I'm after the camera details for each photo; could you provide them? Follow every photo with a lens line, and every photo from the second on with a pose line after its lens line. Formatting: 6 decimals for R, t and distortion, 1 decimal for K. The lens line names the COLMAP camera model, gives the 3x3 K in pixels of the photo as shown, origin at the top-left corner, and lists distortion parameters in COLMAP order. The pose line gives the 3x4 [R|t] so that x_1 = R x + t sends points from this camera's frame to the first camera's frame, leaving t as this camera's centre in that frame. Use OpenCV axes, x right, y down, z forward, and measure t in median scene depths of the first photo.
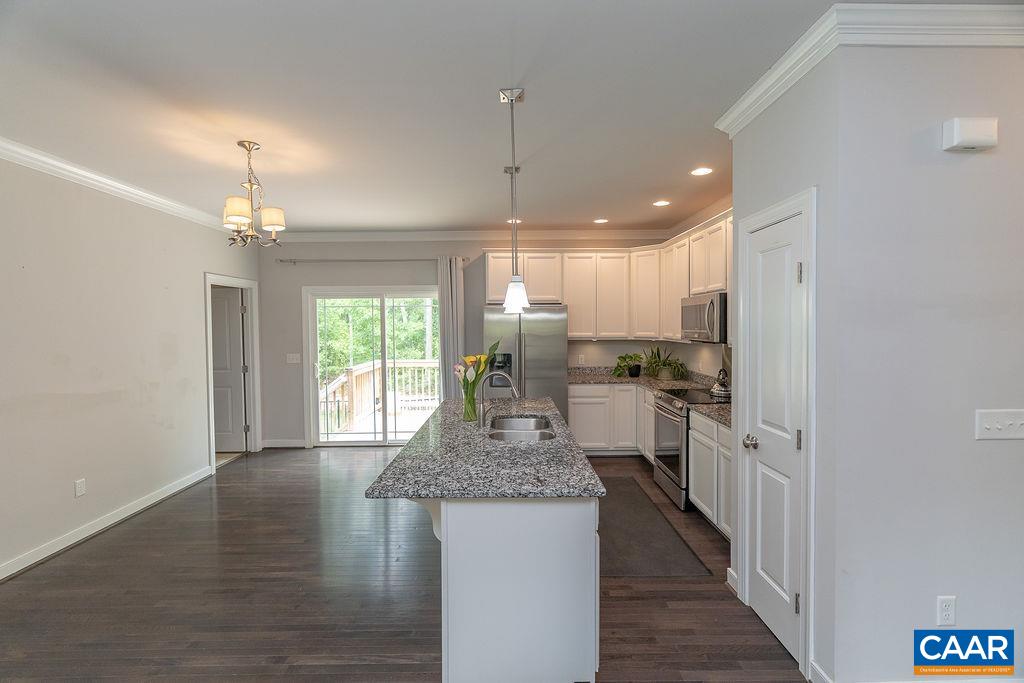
lens RADIAL K [[459.3, 0, 509.7], [0, 459.3, 337.2], [0, 0, 1]] dist [-0.001869, 0.000295]
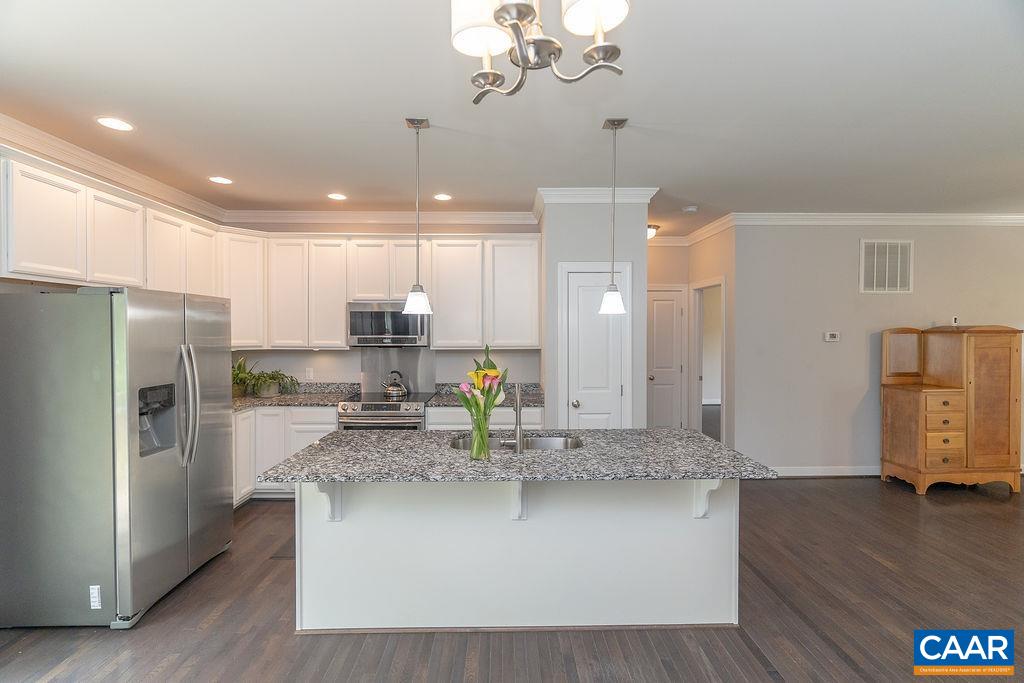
lens RADIAL K [[466.9, 0, 509.9], [0, 466.9, 335.0], [0, 0, 1]] dist [-0.007096, 0.000115]
pose [[-0.014152, -0.005954, 0.999882, -0.508147], [0.026997, 0.999615, 0.006335, -0.012339], [-0.999535, 0.027084, -0.013986, 0.578400]]
